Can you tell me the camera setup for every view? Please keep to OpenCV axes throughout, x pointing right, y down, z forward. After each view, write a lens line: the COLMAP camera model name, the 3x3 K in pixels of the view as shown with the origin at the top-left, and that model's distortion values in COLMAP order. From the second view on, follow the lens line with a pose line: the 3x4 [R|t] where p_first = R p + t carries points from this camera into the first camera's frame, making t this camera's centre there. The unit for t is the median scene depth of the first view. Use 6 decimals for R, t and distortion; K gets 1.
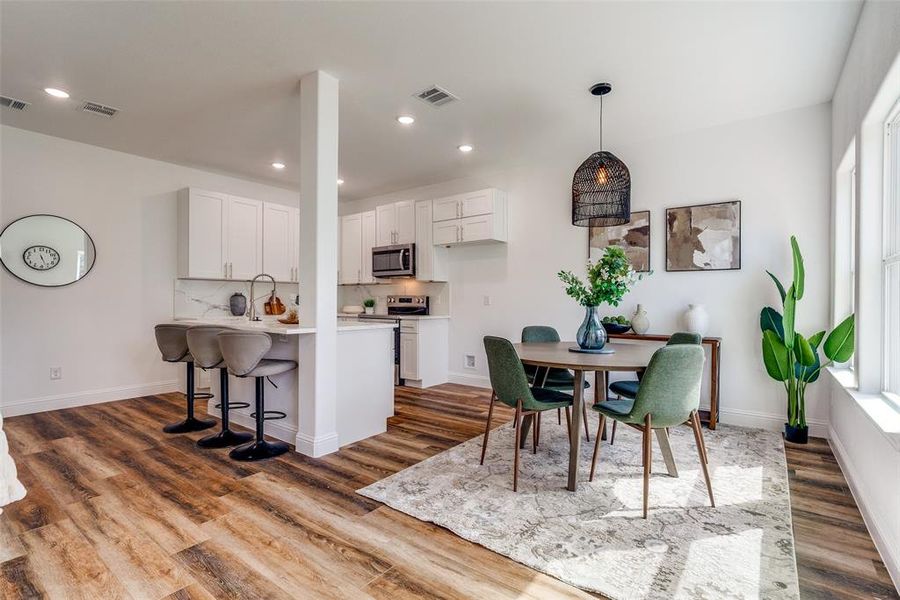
lens RADIAL K [[424.5, 0, 446.4], [0, 424.5, 302.1], [0, 0, 1]] dist [-0.015757, 0.006890]
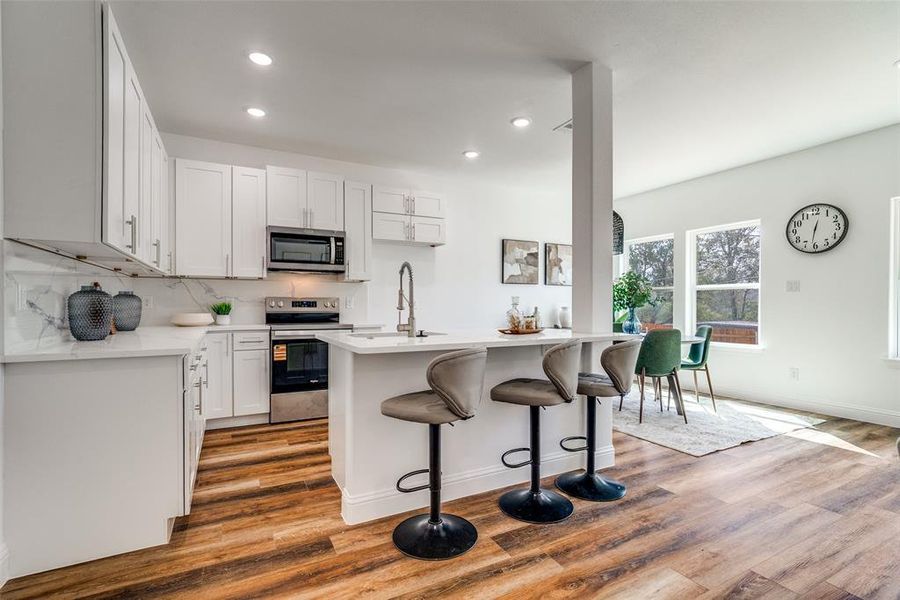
lens RADIAL K [[424.5, 0, 457.2], [0, 424.5, 306.3], [0, 0, 1]] dist [-0.015757, 0.006890]
pose [[0.413854, -0.005147, 0.910329, -1.039503], [0.003279, 0.999986, 0.004164, -0.003924], [-0.910337, 0.001261, 0.413865, 0.711782]]
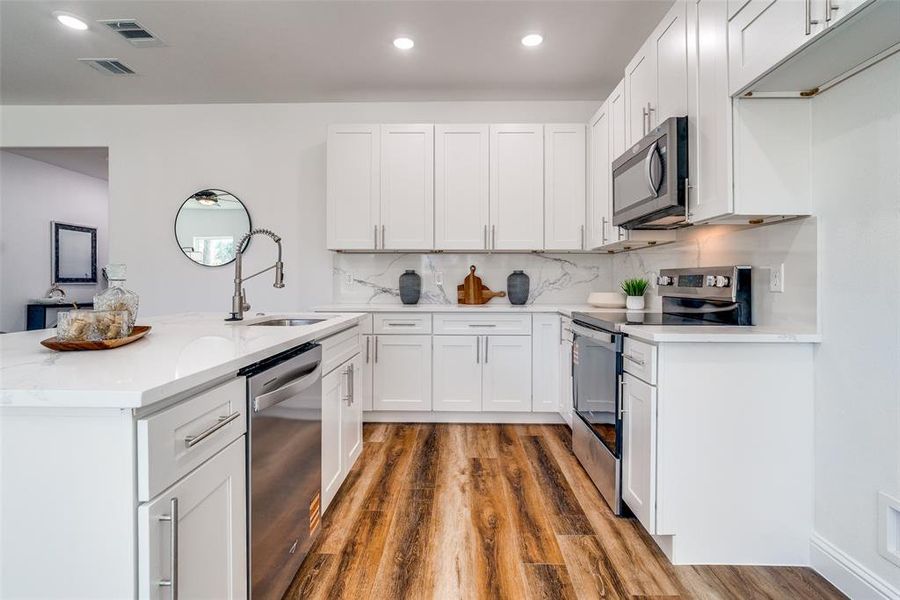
lens RADIAL K [[424.5, 0, 451.8], [0, 424.5, 286.9], [0, 0, 1]] dist [-0.015757, 0.006890]
pose [[0.591731, 0.010401, -0.806068, 0.132095], [-0.002949, 0.999938, 0.010739, -0.003471], [0.806130, -0.003977, 0.591725, 0.948081]]
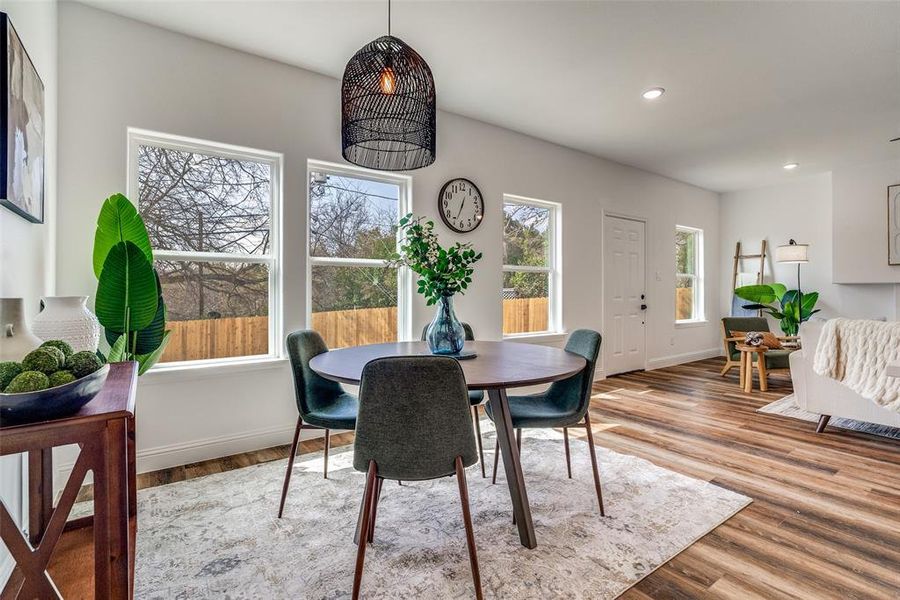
lens RADIAL K [[424.5, 0, 449.2], [0, 424.5, 295.7], [0, 0, 1]] dist [-0.015757, 0.006890]
pose [[-0.955060, -0.005781, 0.296356, 0.088916], [-0.000432, 0.999836, 0.018111, -0.004797], [-0.296412, 0.017169, -0.954906, 1.287194]]
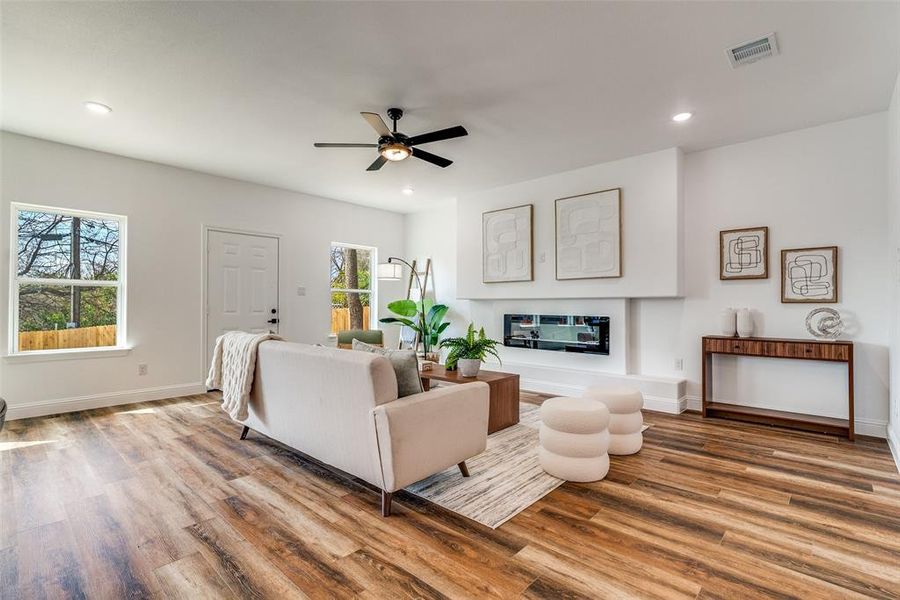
lens RADIAL K [[424.5, 0, 447.0], [0, 424.5, 300.2], [0, 0, 1]] dist [-0.015757, 0.006890]
pose [[-0.994771, -0.004386, 0.102032, -0.886446], [-0.005250, 0.999953, -0.008200, -0.004115], [-0.101991, -0.008693, -0.994747, 1.110196]]
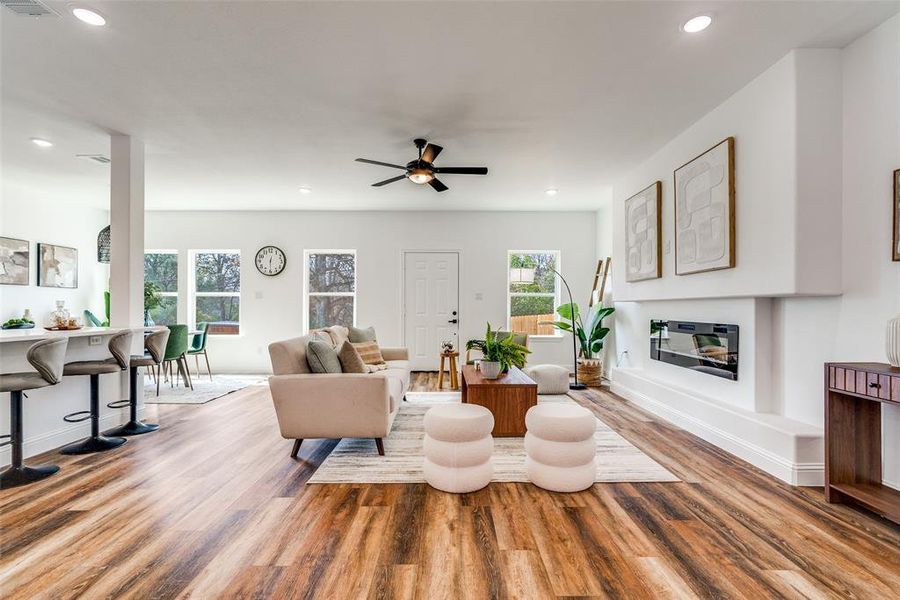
lens RADIAL K [[424.5, 0, 449.1], [0, 424.5, 306.8], [0, 0, 1]] dist [-0.015757, 0.006890]
pose [[-0.601915, -0.002166, 0.798557, -1.572311], [-0.000031, 0.999996, 0.002689, -0.006641], [-0.798560, 0.001594, -0.601913, 0.798770]]
